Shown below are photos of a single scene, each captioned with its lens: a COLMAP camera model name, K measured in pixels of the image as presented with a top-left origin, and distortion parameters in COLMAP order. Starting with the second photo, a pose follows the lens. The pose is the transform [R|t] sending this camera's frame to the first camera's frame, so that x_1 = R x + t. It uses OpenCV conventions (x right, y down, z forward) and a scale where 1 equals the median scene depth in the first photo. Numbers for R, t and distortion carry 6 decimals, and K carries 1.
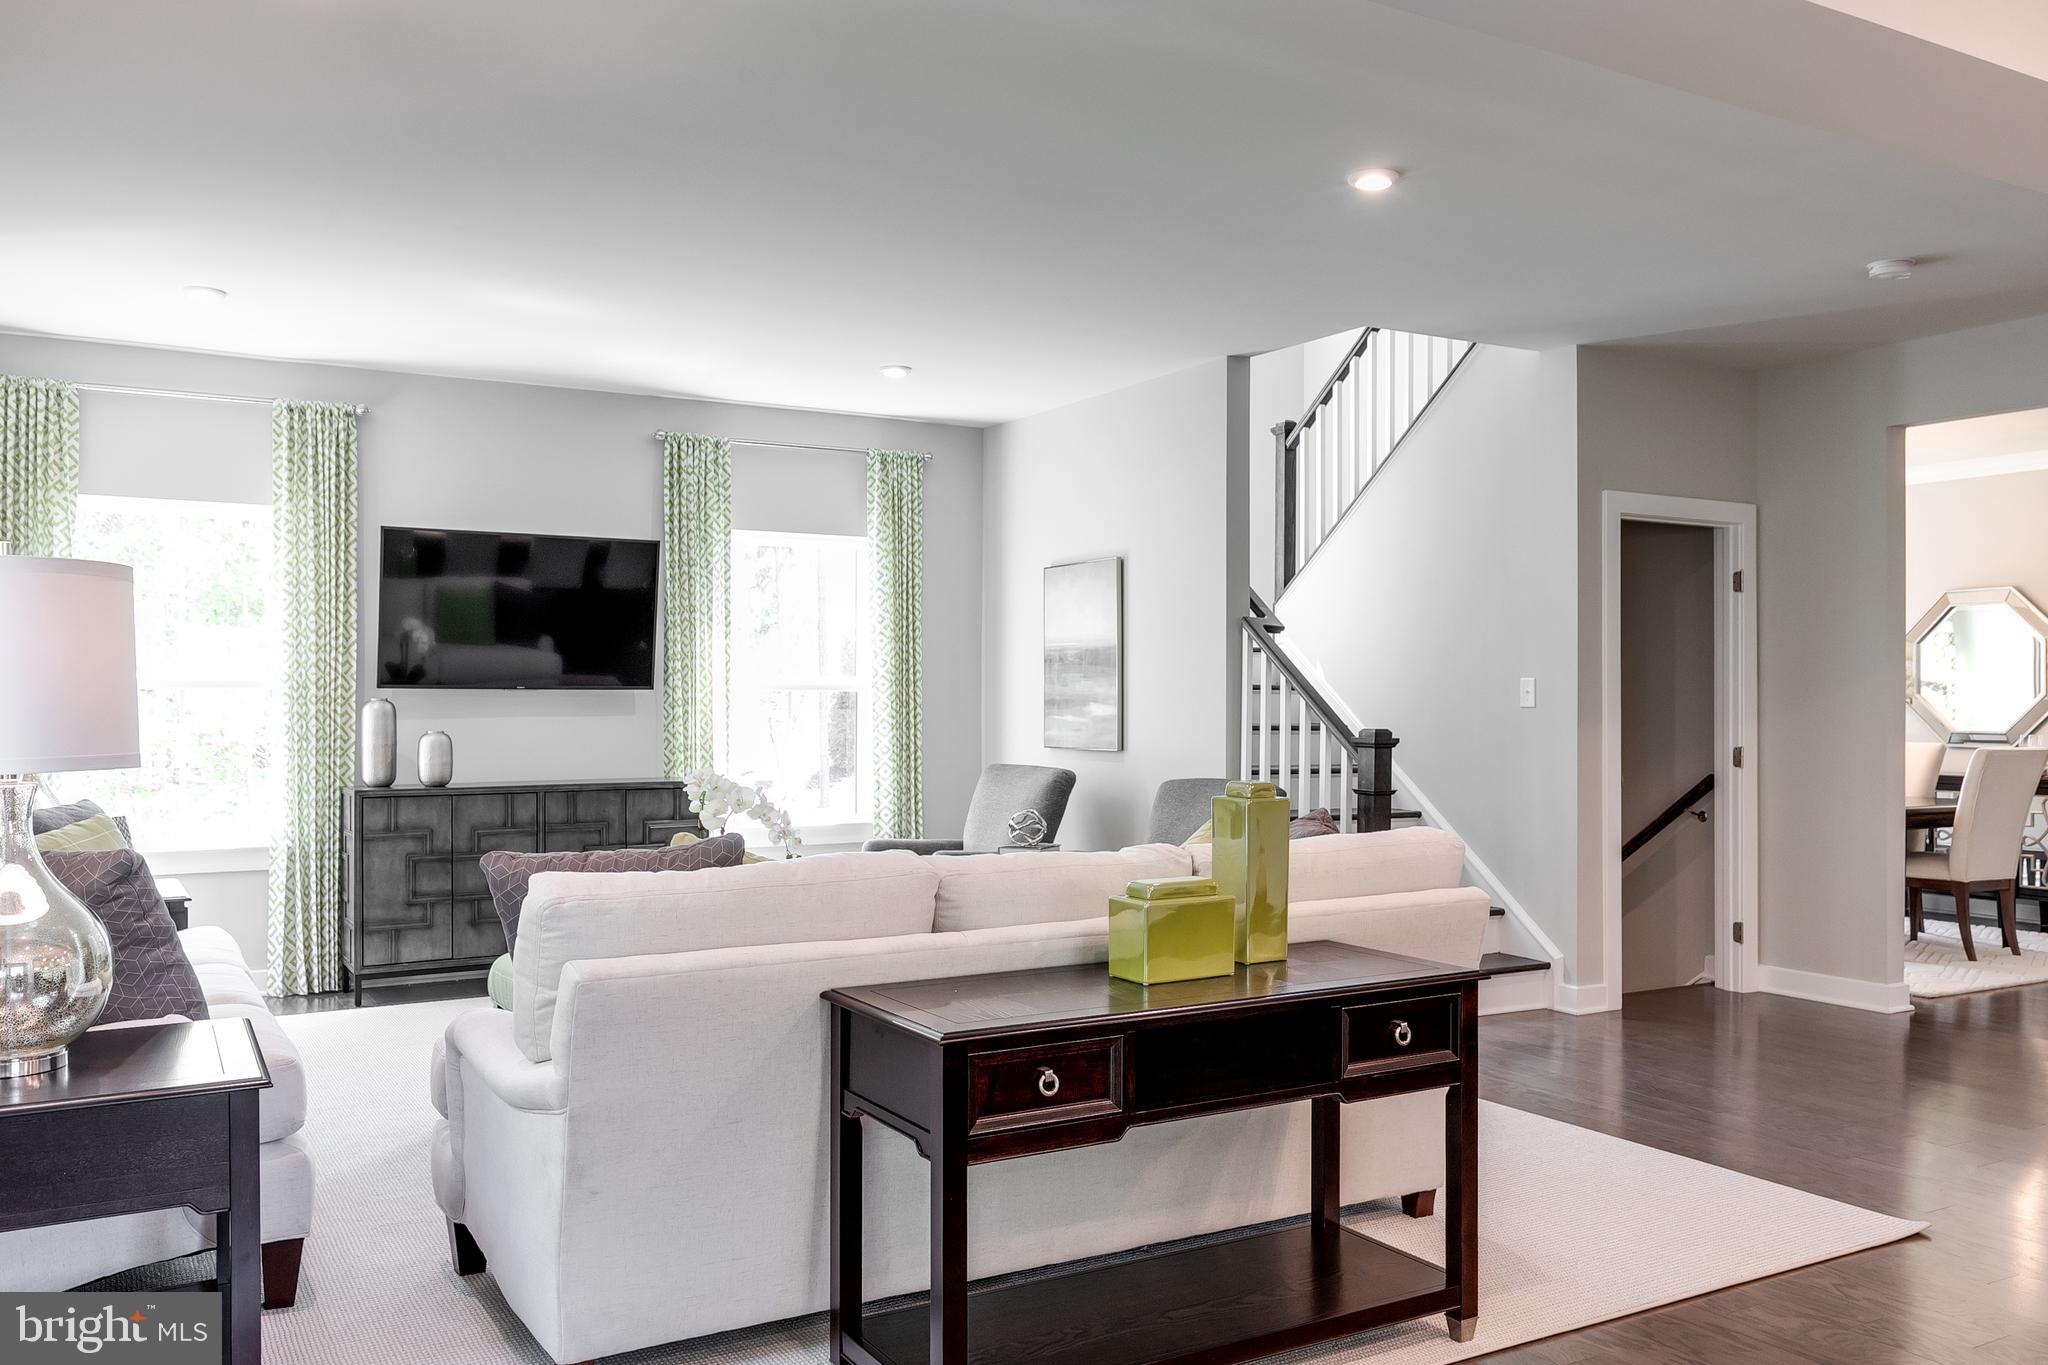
lens RADIAL K [[1637.9, 0, 1021.8], [0, 1637.9, 693.9], [0, 0, 1]] dist [0.018820, 0.004032]
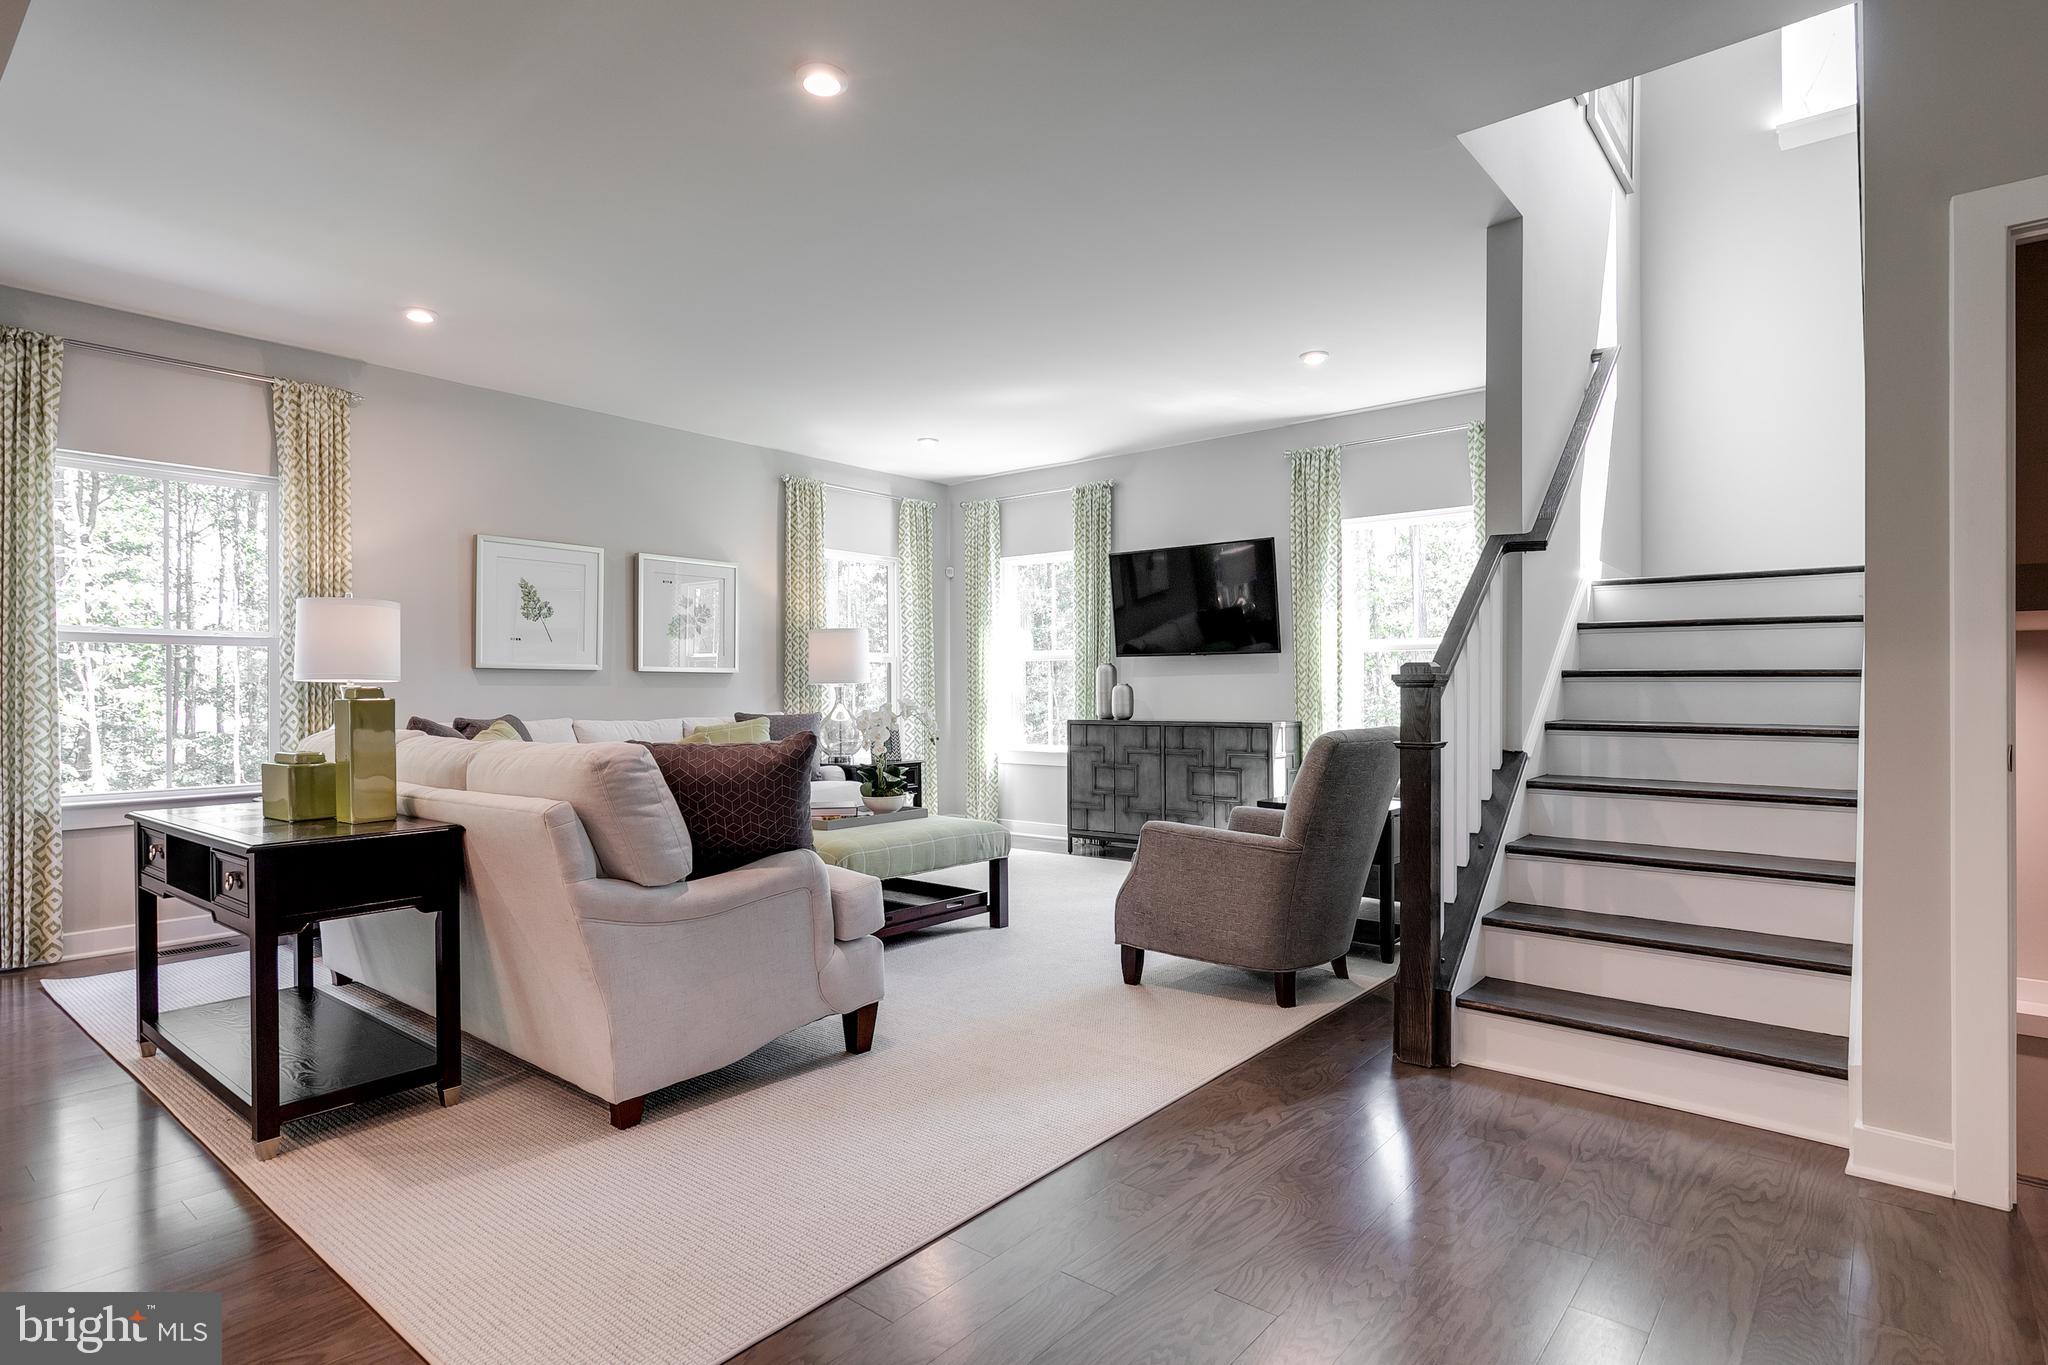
lens RADIAL K [[1071.1, 0, 1024.5], [0, 1071.1, 679.2], [0, 0, 1]] dist [0.002252, 0.000233]
pose [[0.349380, -0.009727, -0.936931, 0.545611], [0.006747, 0.999946, -0.007866, 0.025827], [0.936957, -0.003573, 0.349427, 0.565941]]
